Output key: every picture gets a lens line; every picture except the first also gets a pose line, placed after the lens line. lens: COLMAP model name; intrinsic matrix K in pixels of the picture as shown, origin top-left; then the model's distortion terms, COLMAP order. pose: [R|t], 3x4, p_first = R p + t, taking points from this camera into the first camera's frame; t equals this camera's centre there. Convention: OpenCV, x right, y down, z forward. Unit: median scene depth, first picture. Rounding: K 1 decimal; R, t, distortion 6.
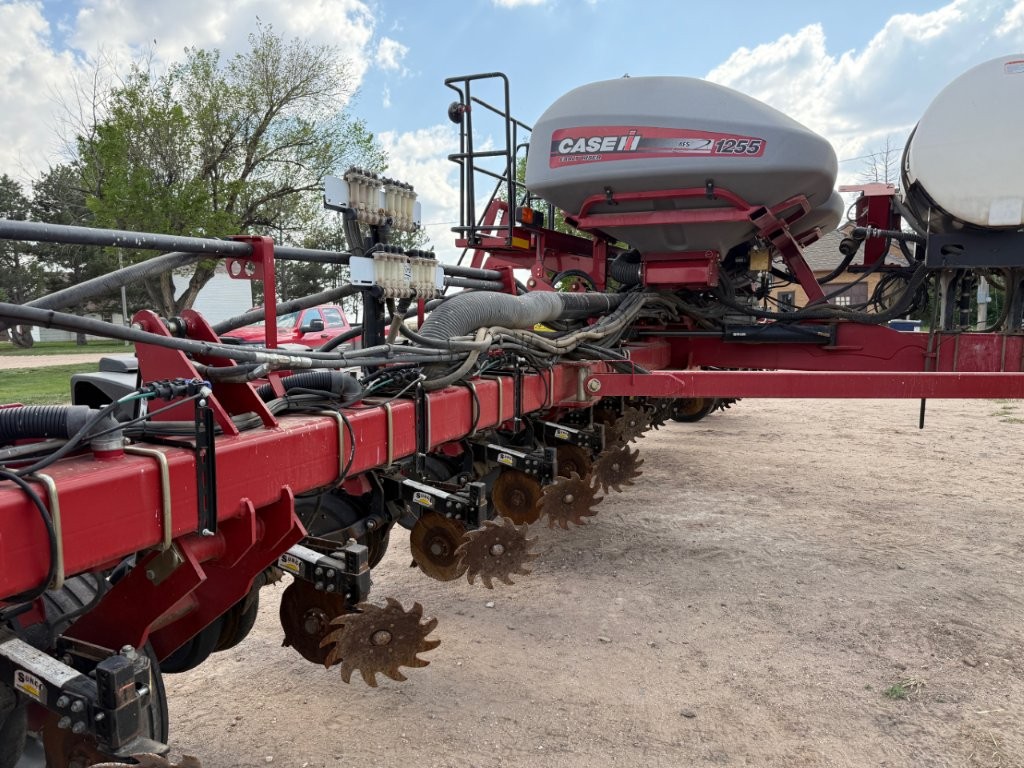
lens RADIAL K [[717.6, 0, 522.1], [0, 717.6, 385.3], [0, 0, 1]] dist [-0.003615, -0.008496]
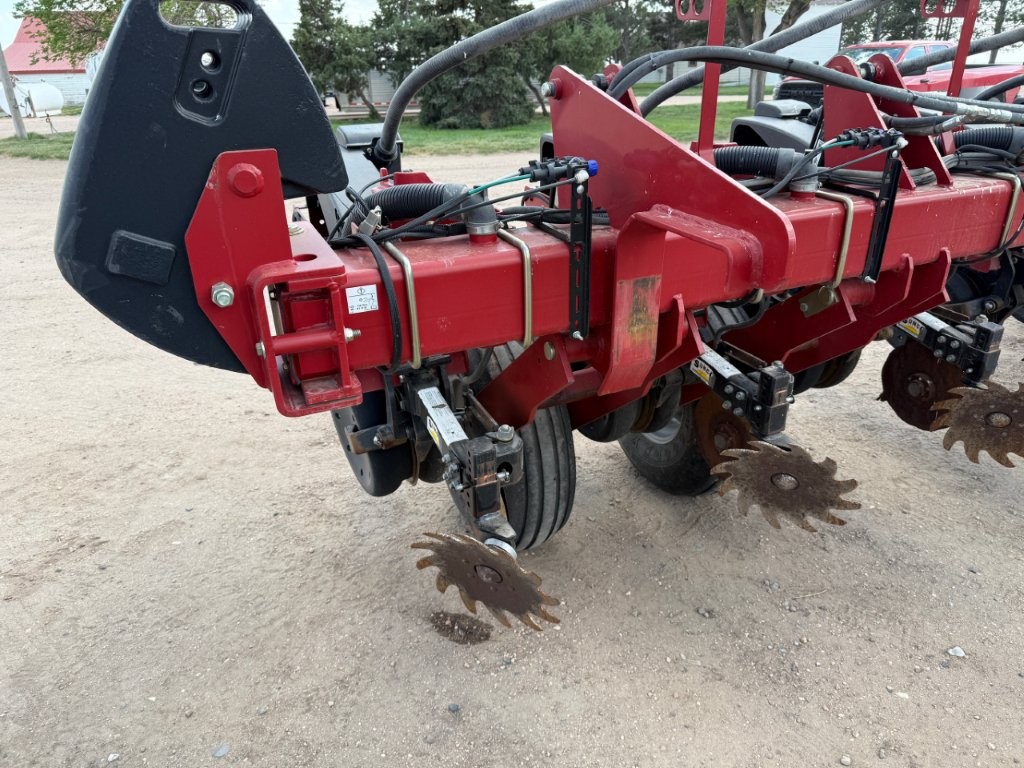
lens RADIAL K [[717.6, 0, 522.1], [0, 717.6, 385.3], [0, 0, 1]] dist [-0.003615, -0.008496]
pose [[0.736629, 0.272160, -0.619118, -0.097918], [-0.054007, 0.936201, 0.347290, 0.006337], [0.674137, -0.222387, 0.704332, -0.130653]]
